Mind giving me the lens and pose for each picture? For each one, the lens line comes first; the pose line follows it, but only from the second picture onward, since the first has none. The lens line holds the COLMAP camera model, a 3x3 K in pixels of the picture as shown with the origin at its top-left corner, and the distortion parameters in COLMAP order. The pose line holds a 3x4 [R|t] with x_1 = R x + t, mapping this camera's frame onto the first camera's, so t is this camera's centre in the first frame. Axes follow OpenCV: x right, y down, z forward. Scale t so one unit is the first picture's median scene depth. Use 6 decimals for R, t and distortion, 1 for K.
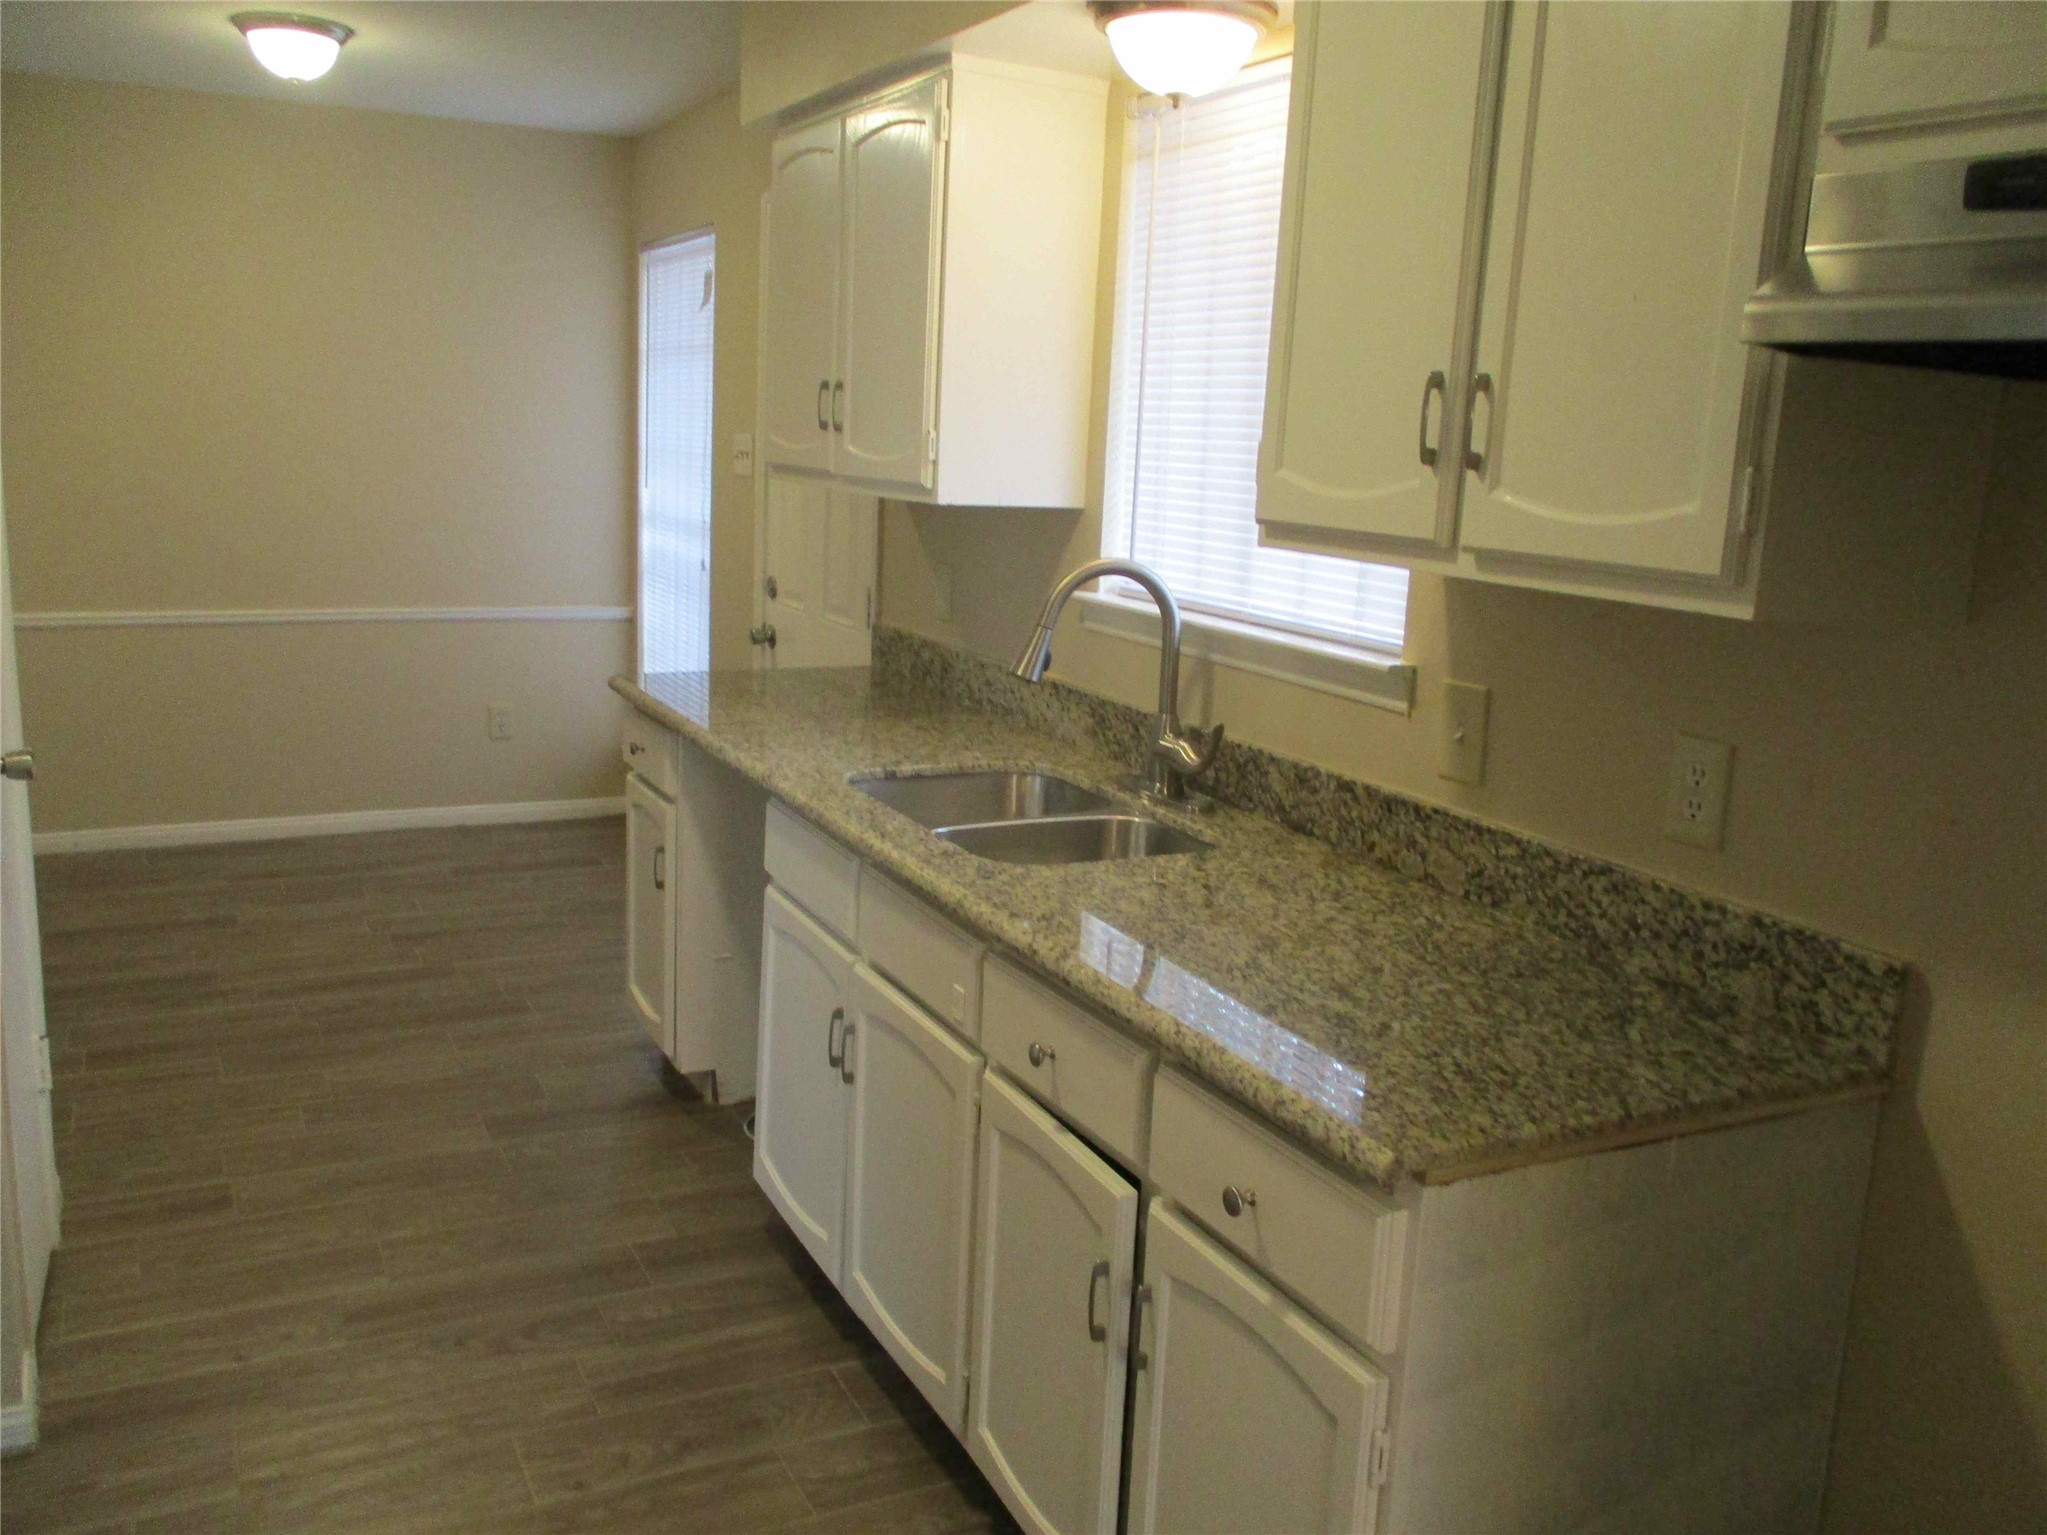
lens RADIAL K [[1700.7, 0, 1023.5], [0, 1700.7, 767.5], [0, 0, 1]] dist [-0.010654, -0.002642]
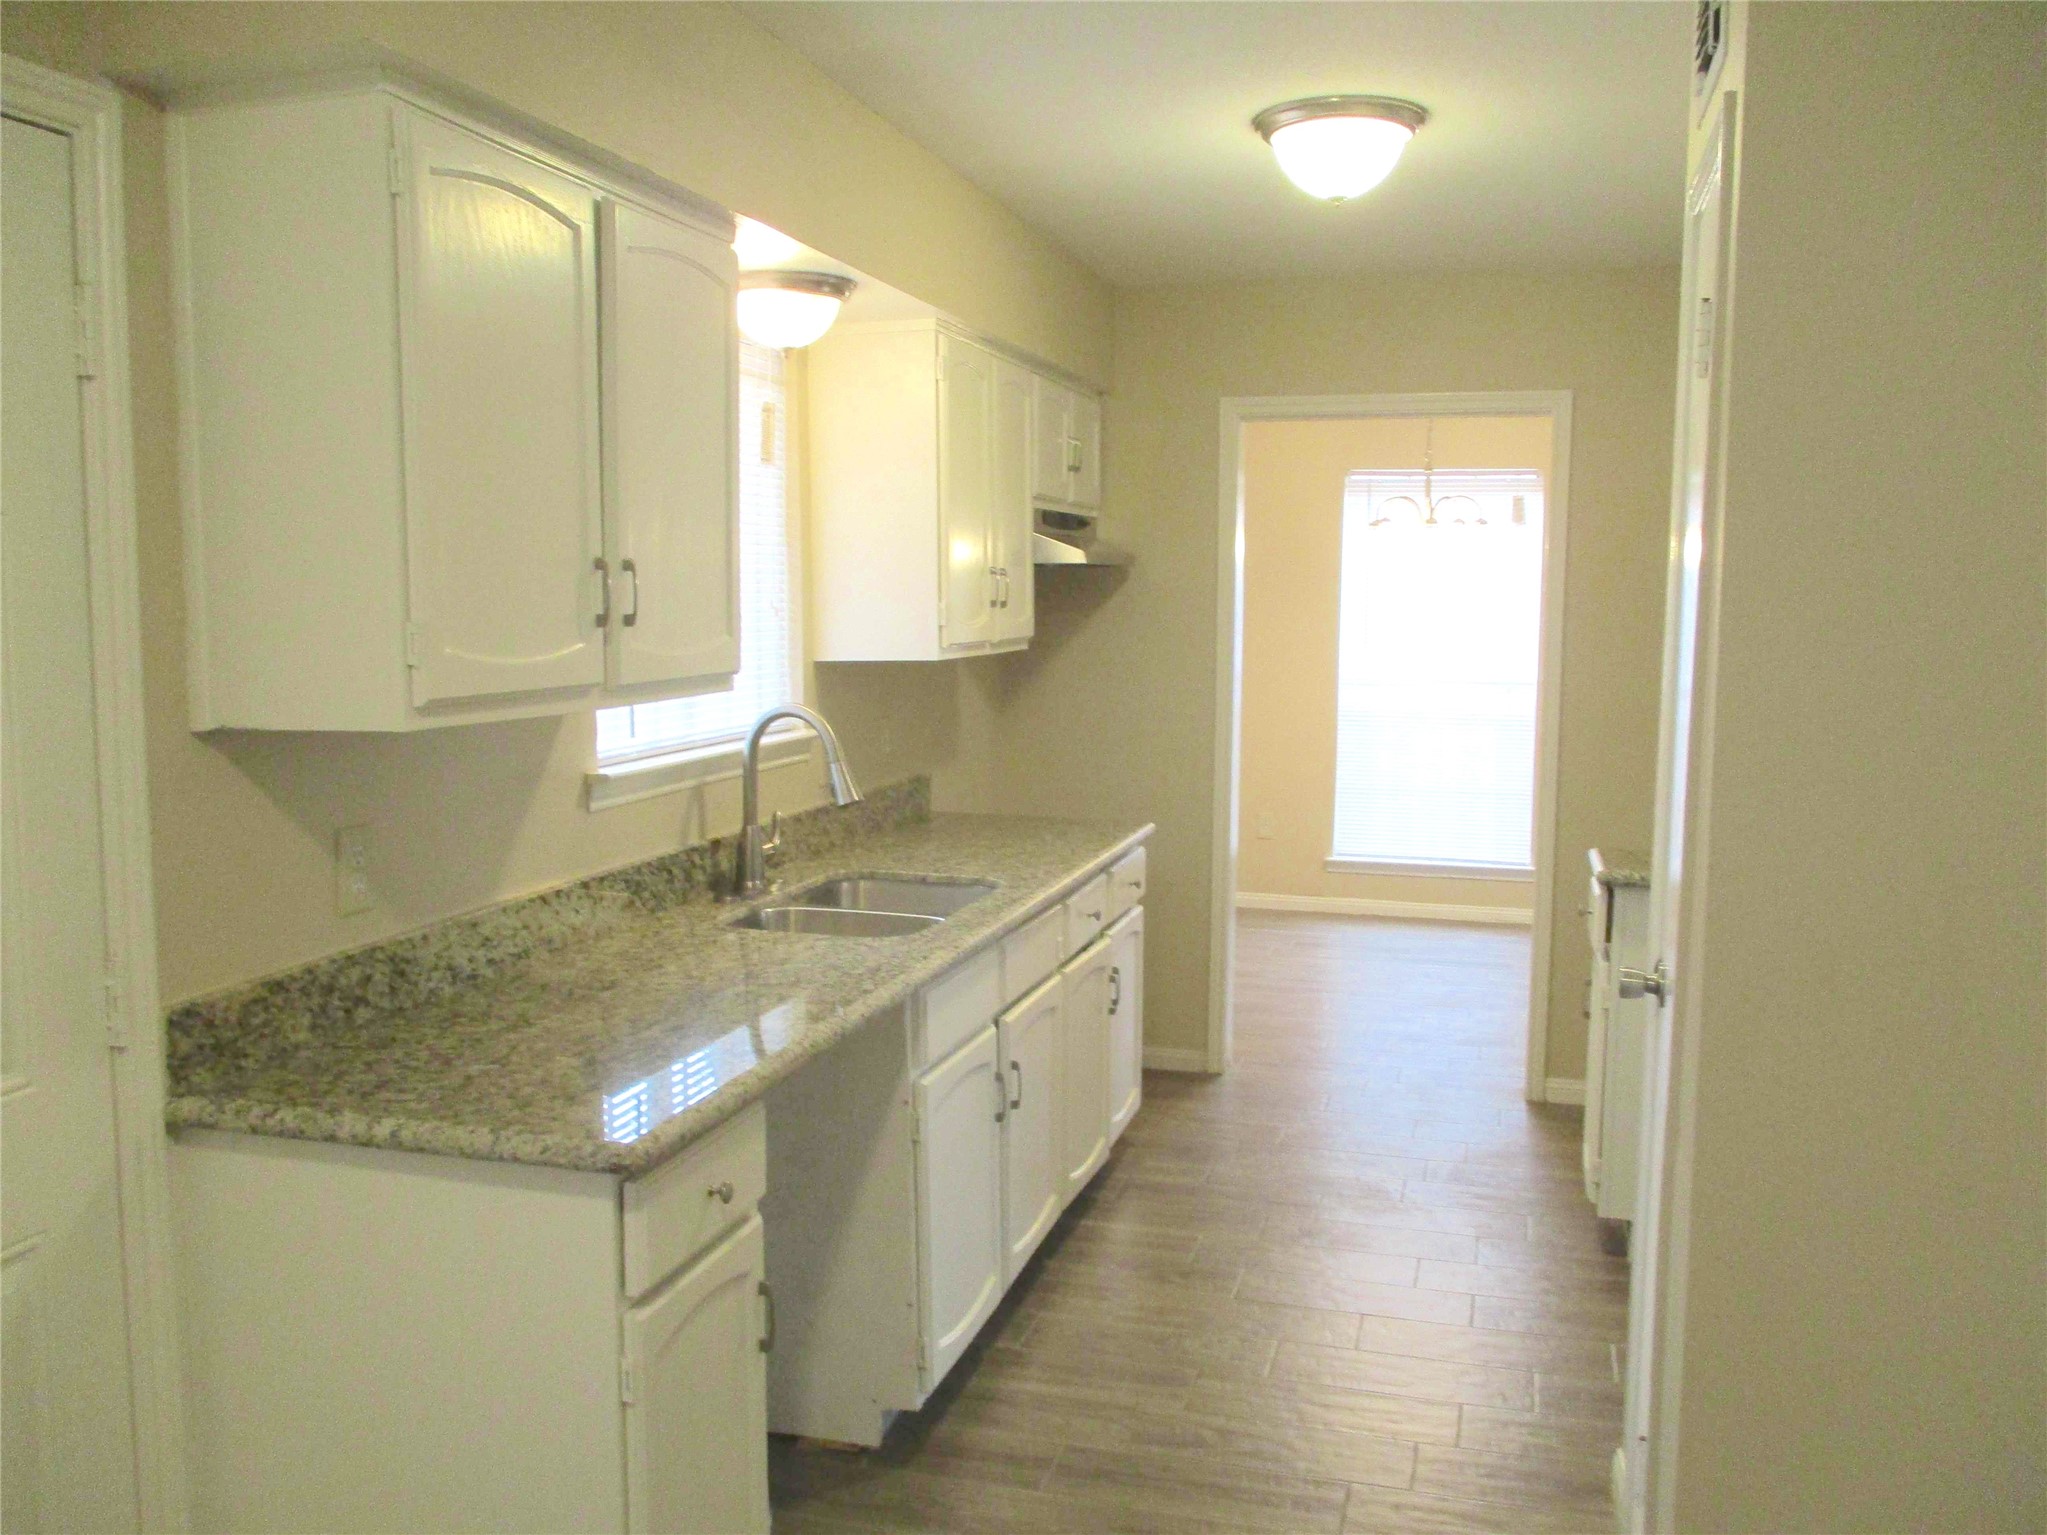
lens RADIAL K [[1700.7, 0, 1023.5], [0, 1700.7, 767.5], [0, 0, 1]] dist [-0.010654, -0.002642]
pose [[-0.716461, -0.128778, 0.685639, -0.787507], [0.099705, 0.953824, 0.283336, -0.352410], [-0.690466, 0.271361, -0.670537, 1.481686]]
